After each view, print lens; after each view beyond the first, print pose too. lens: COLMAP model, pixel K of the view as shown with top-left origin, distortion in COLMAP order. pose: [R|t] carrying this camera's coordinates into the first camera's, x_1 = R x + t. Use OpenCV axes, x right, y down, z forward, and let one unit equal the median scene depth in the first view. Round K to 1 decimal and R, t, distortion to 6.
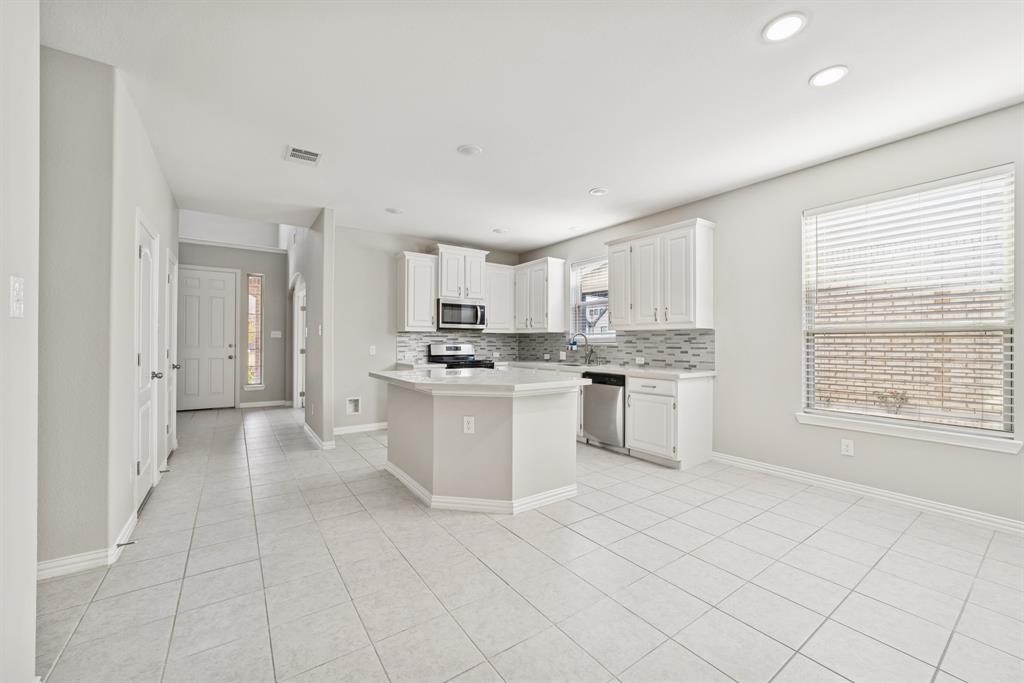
lens RADIAL K [[400.4, 0, 517.4], [0, 400.4, 340.2], [0, 0, 1]] dist [-0.020048, -0.000027]
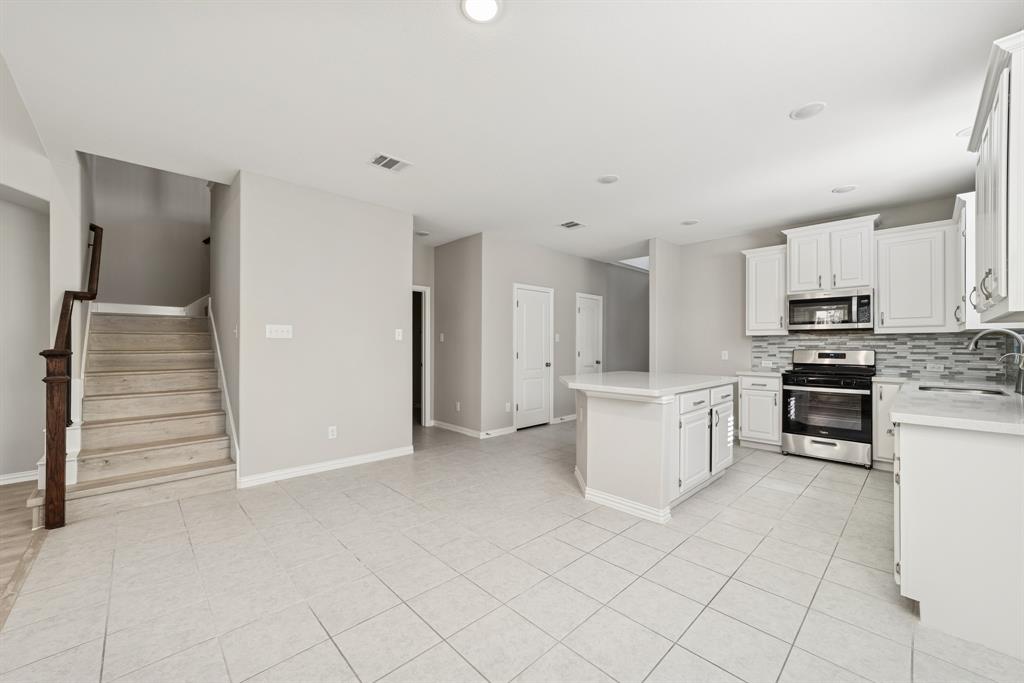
lens RADIAL K [[400.4, 0, 519.9], [0, 400.4, 342.6], [0, 0, 1]] dist [-0.020048, -0.000027]
pose [[0.149779, -0.011355, -0.988654, 0.503546], [0.000913, 0.999935, -0.011346, 0.003586], [0.988719, 0.000797, 0.149780, 0.301213]]
